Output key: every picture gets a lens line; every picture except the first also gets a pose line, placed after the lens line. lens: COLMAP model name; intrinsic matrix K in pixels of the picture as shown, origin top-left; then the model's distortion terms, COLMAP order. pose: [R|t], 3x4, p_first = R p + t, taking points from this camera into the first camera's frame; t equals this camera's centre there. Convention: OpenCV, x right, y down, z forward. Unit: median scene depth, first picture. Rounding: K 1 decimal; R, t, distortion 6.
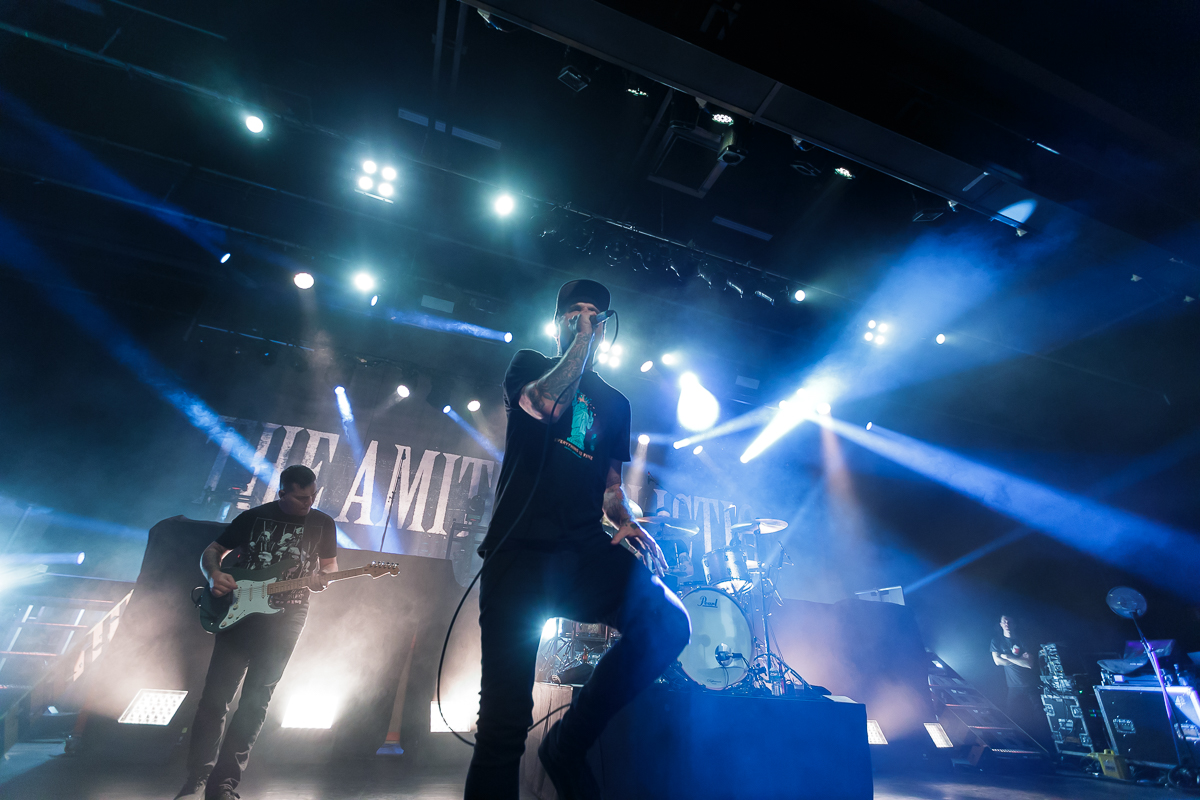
lens RADIAL K [[544.4, 0, 591.6], [0, 544.4, 393.4], [0, 0, 1]] dist [0.013698, -0.004770]
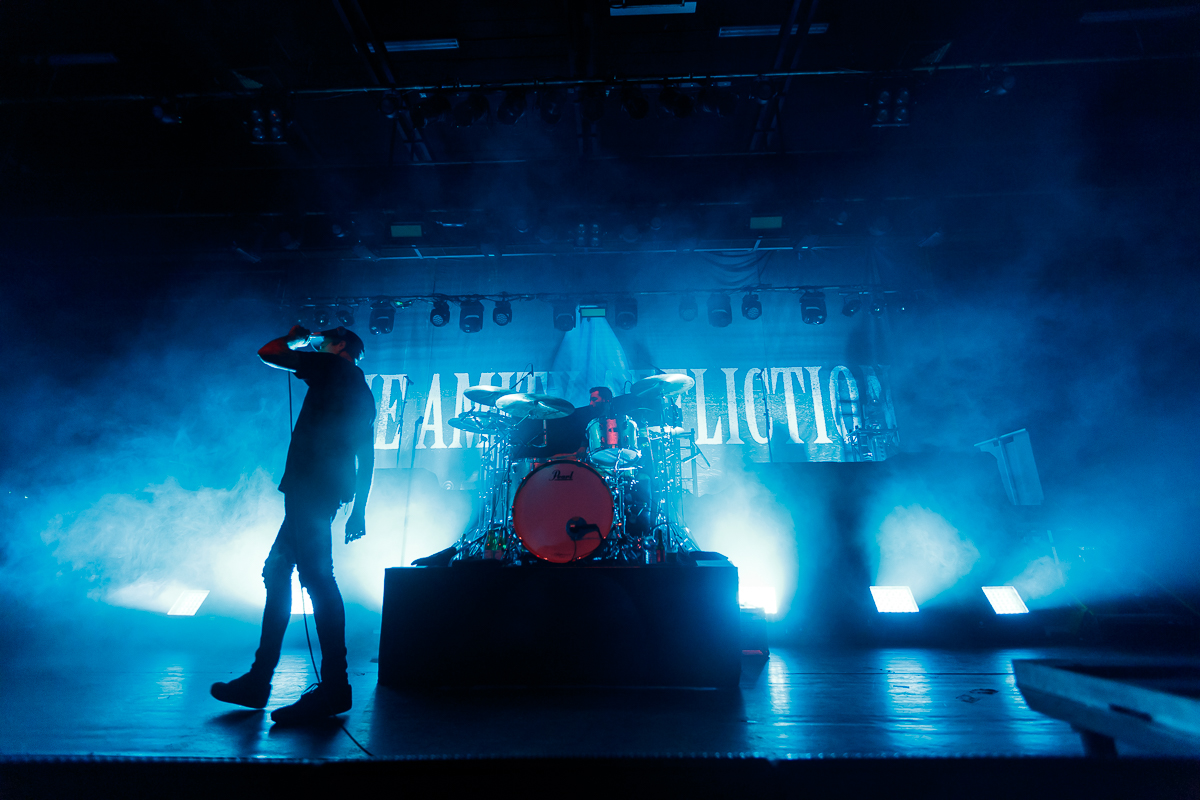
lens RADIAL K [[544.4, 0, 601.9], [0, 544.4, 395.2], [0, 0, 1]] dist [0.013698, -0.004770]
pose [[0.922144, -0.170884, -0.347057, 1.289007], [0.225653, 0.966313, 0.123777, 0.321940], [0.314214, -0.192454, 0.929640, 0.410091]]
